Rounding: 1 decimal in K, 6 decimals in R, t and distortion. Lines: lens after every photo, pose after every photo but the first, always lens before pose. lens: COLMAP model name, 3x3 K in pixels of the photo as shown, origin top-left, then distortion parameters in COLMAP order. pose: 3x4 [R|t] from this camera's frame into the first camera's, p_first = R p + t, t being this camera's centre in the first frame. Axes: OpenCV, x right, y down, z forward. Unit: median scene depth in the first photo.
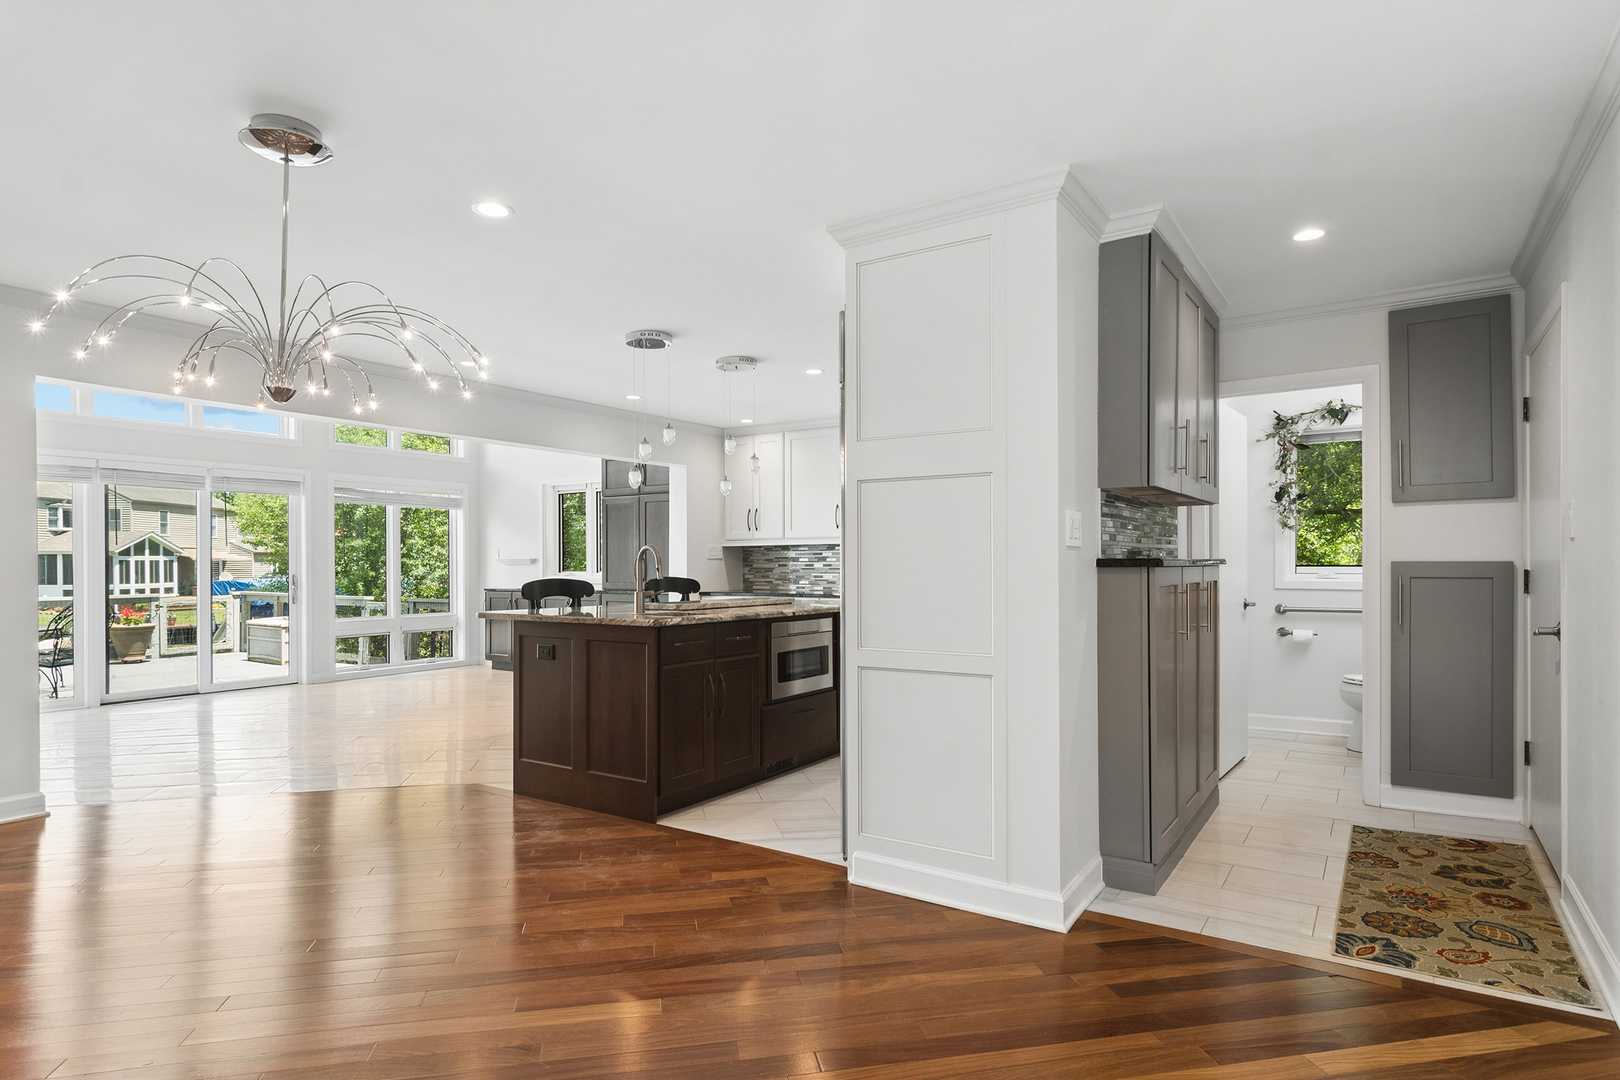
lens RADIAL K [[877.0, 0, 814.3], [0, 877.0, 558.7], [0, 0, 1]] dist [-0.001109, 0.000533]
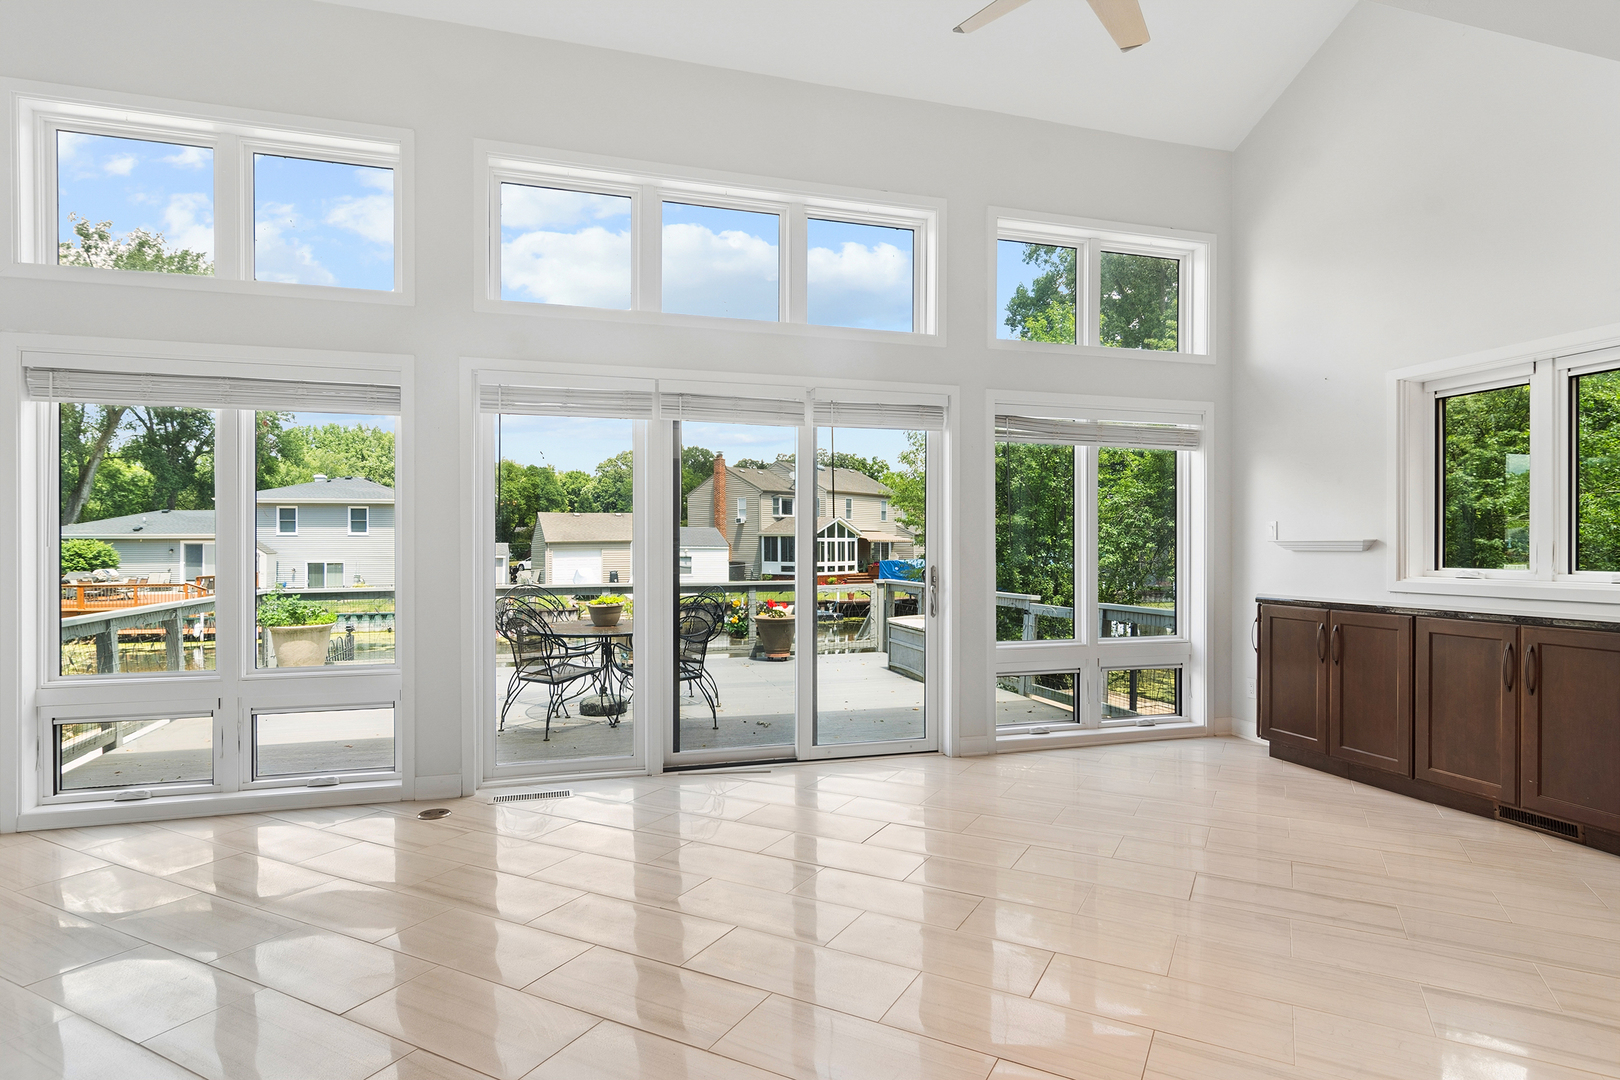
lens RADIAL K [[860.9, 0, 811.8], [0, 860.9, 550.7], [0, 0, 1]] dist [-0.001372, 0.000092]
pose [[0.769309, 0.009096, -0.638812, -0.286742], [-0.001802, 0.999926, 0.012067, 0.000873], [0.638874, -0.008132, 0.769268, 0.502549]]
